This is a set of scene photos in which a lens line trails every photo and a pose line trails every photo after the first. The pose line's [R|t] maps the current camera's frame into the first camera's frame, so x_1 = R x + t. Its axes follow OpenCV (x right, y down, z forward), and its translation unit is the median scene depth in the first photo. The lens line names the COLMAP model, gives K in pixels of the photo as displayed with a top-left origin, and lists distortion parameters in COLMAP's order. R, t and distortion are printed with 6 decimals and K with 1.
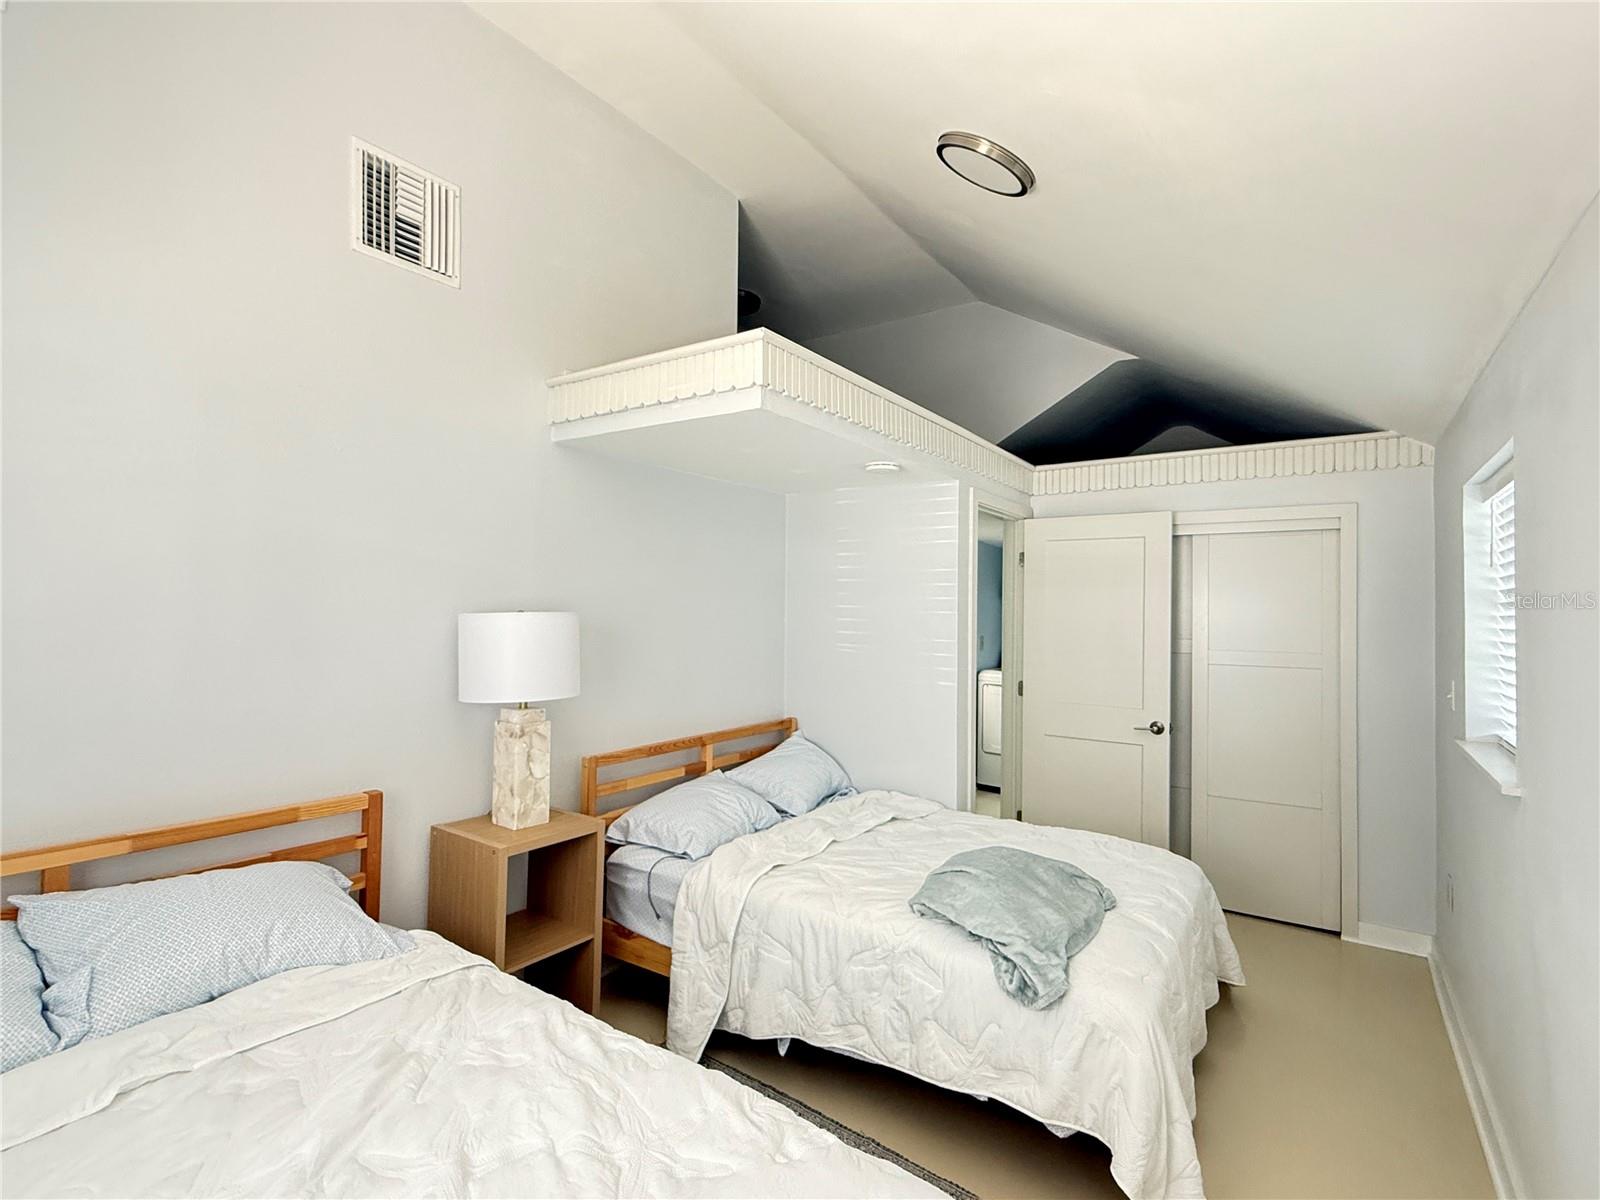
lens RADIAL K [[760.8, 0, 797.4], [0, 760.8, 606.3], [0, 0, 1]] dist [0.000460, 0.000036]
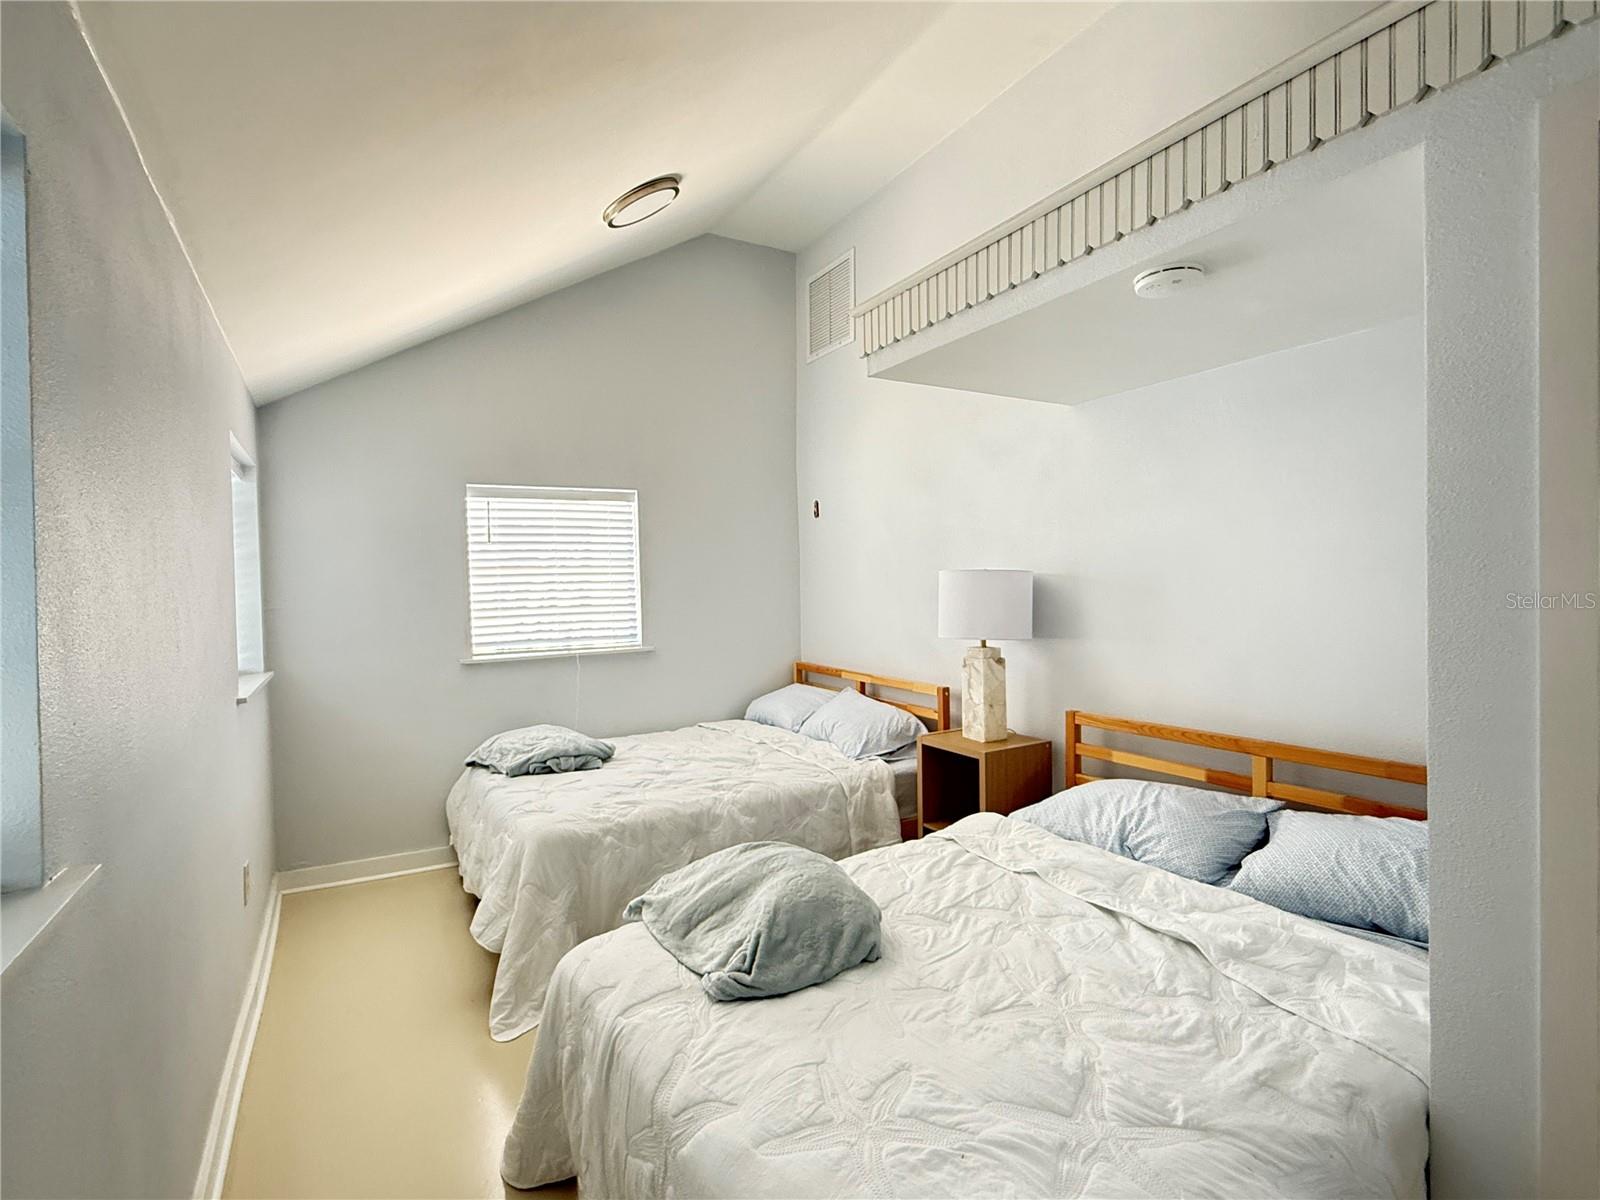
lens RADIAL K [[760.8, 0, 796.3], [0, 760.8, 598.8], [0, 0, 1]] dist [0.000460, 0.000036]
pose [[-0.408689, 0.010492, -0.912614, 0.773248], [0.017183, 0.999845, 0.003801, 0.037731], [0.912512, -0.014128, -0.408806, 1.049466]]
